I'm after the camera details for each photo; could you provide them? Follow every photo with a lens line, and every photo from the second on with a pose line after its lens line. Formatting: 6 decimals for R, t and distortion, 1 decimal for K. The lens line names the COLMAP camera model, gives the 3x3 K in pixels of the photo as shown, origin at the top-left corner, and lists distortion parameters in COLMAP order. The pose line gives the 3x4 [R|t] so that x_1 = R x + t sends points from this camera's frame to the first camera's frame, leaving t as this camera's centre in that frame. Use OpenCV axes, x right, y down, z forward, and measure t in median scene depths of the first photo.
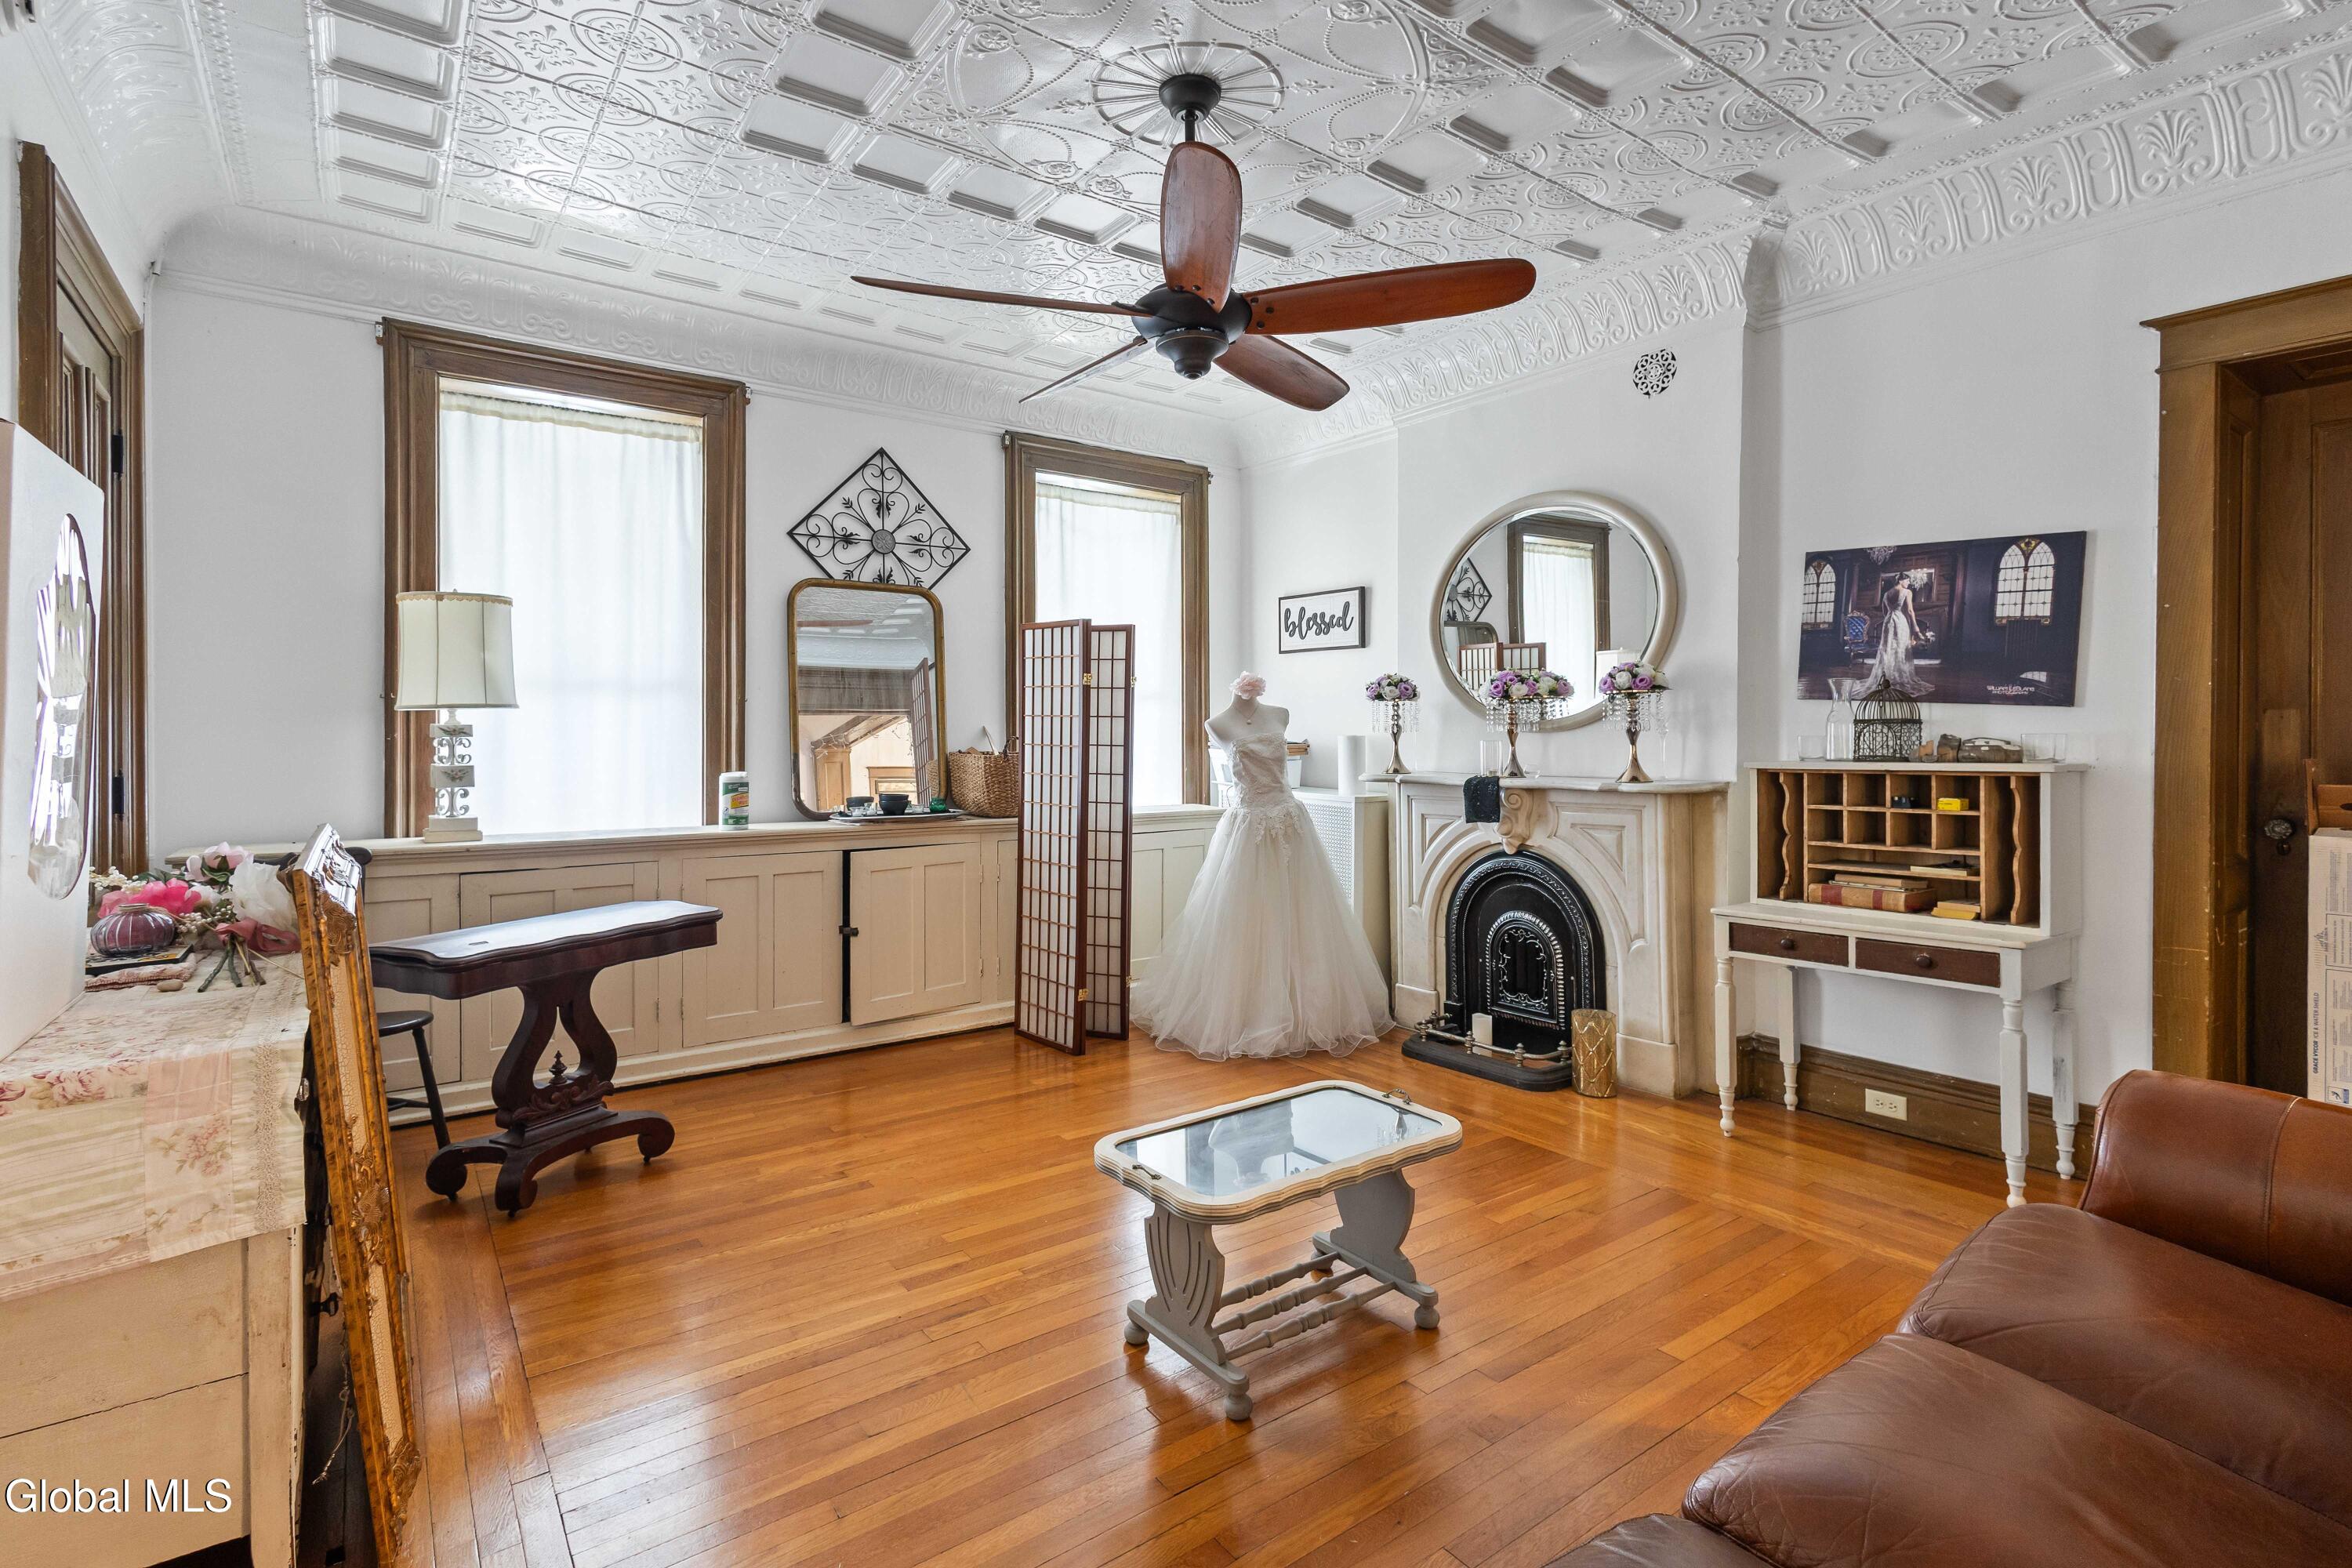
lens RADIAL K [[1087.0, 0, 1166.1], [0, 1087.0, 743.3], [0, 0, 1]] dist [0.013171, -0.001491]
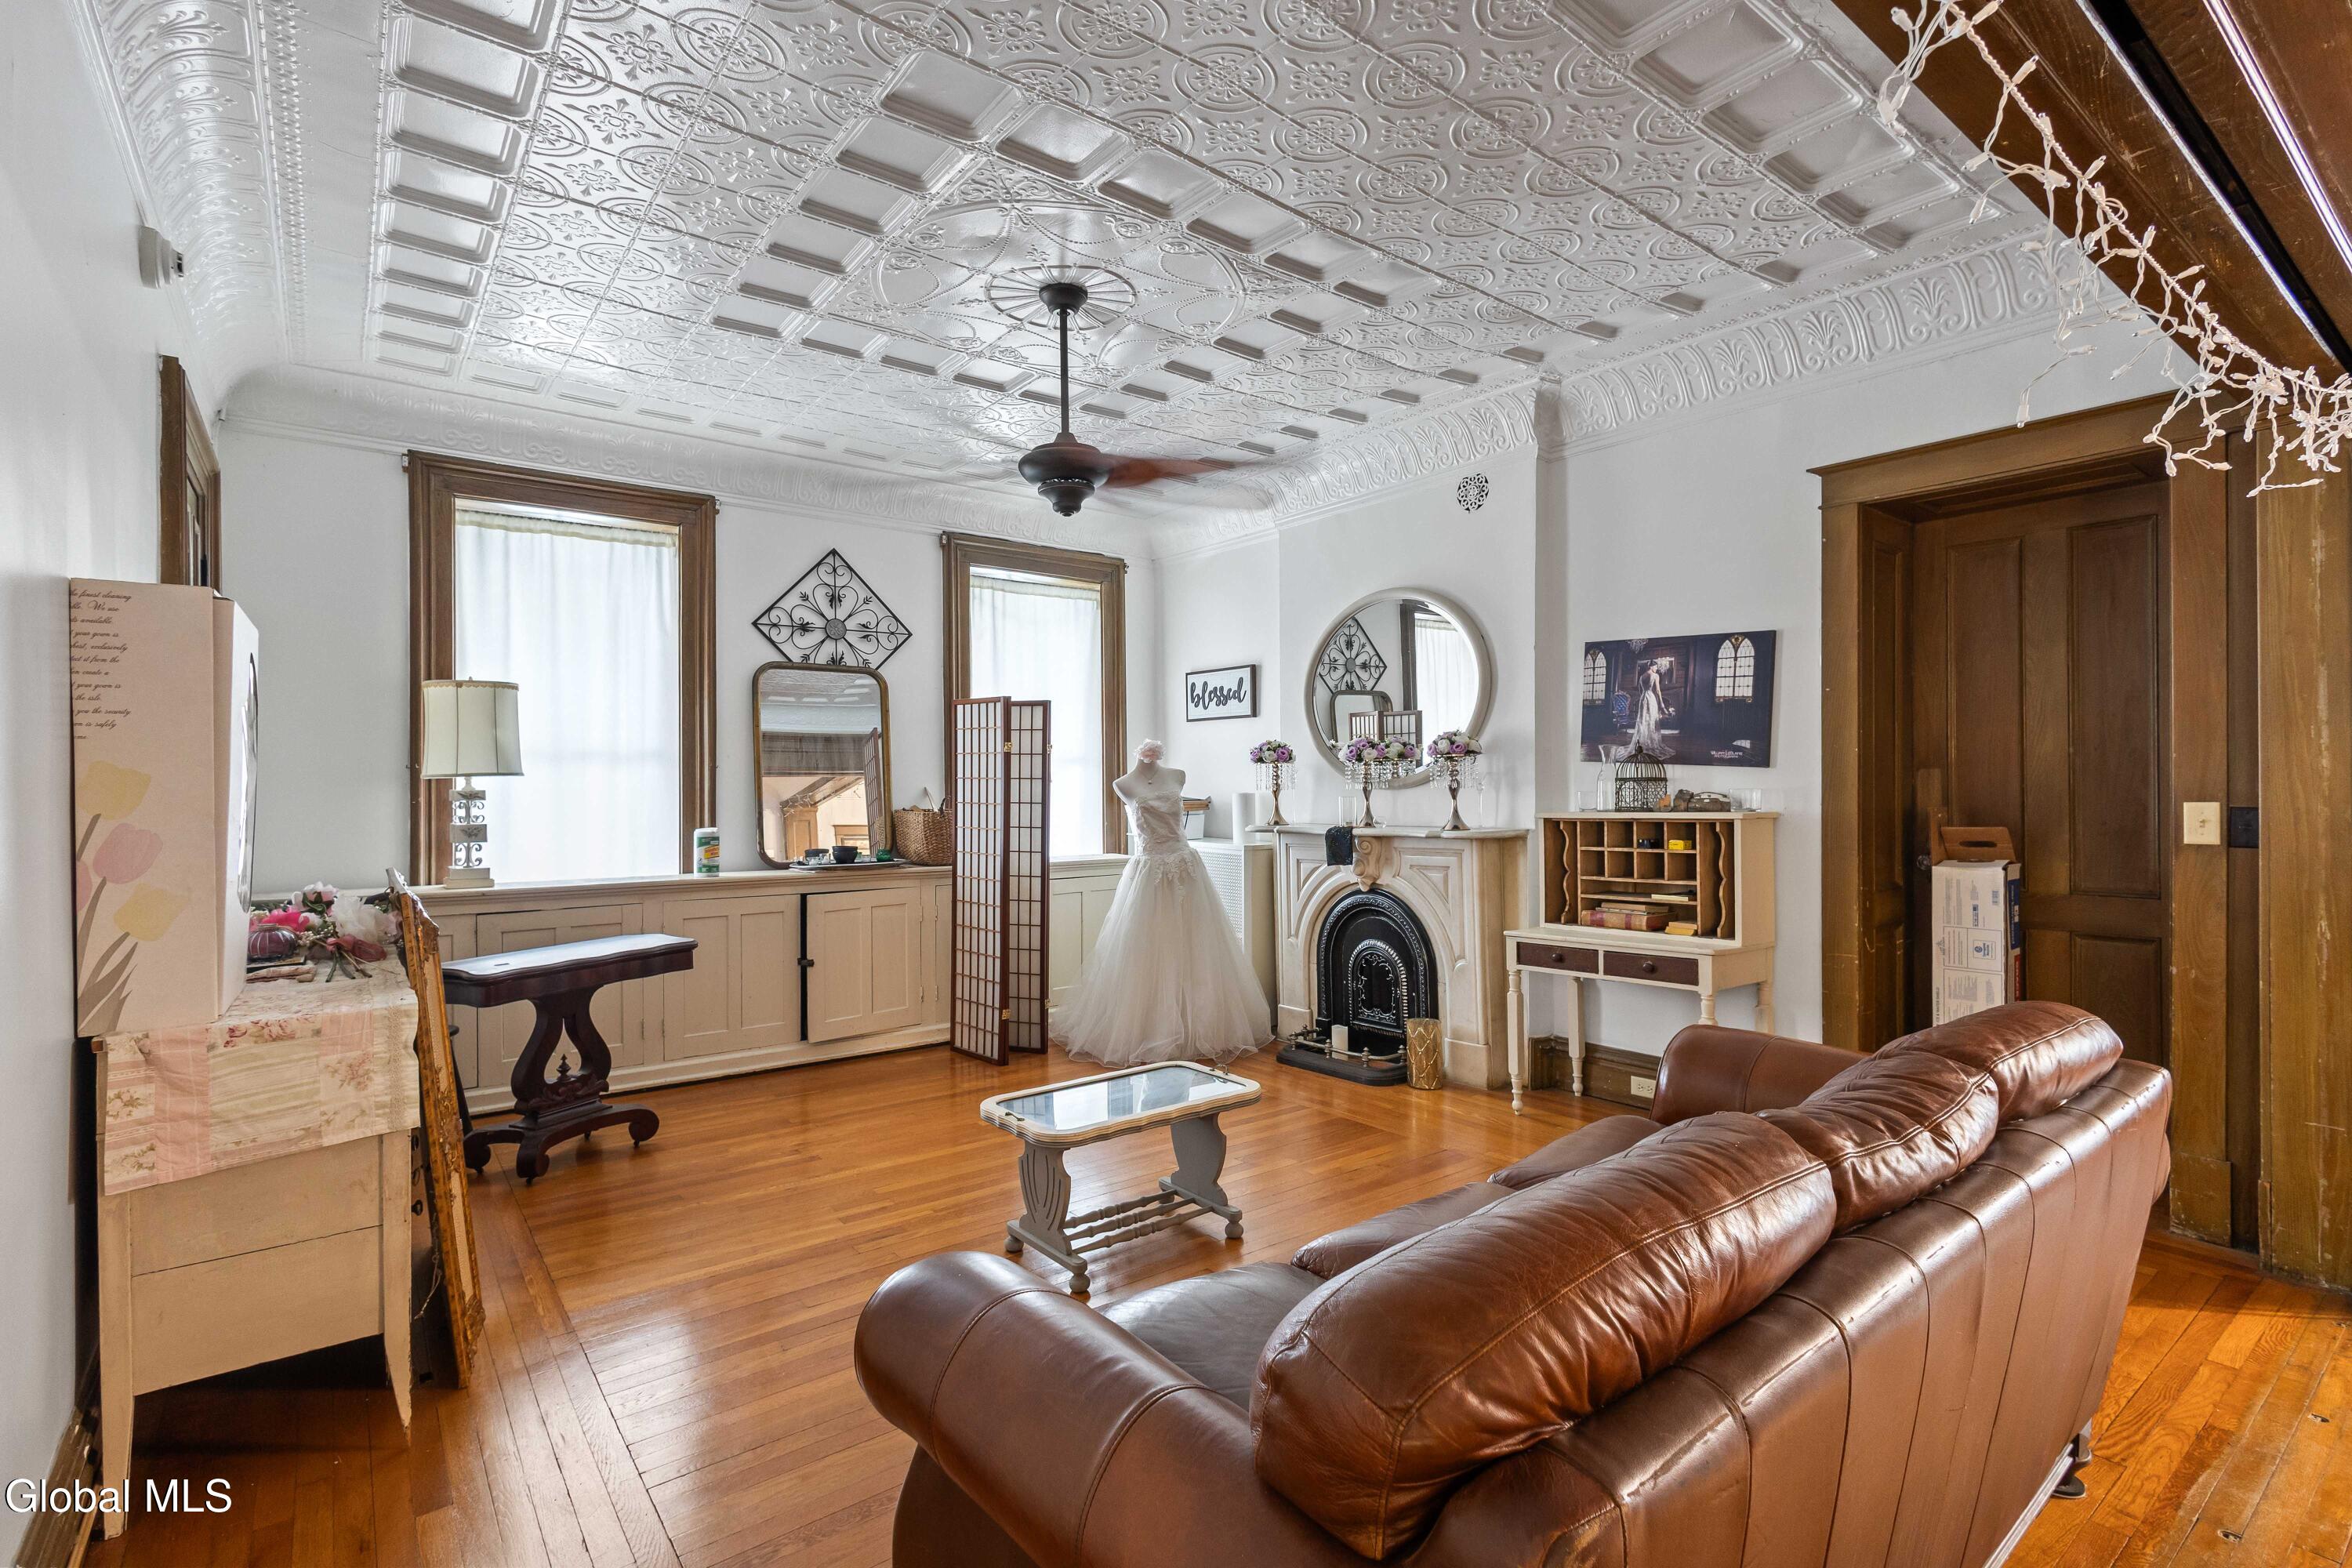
lens RADIAL K [[1087.0, 0, 1171.7], [0, 1087.0, 792.4], [0, 0, 1]] dist [0.013171, -0.001491]
pose [[0.999644, -0.007270, 0.025654, 0.090523], [0.007440, 0.999951, -0.006541, -0.001051], [-0.025605, 0.006730, 0.999649, -0.227309]]
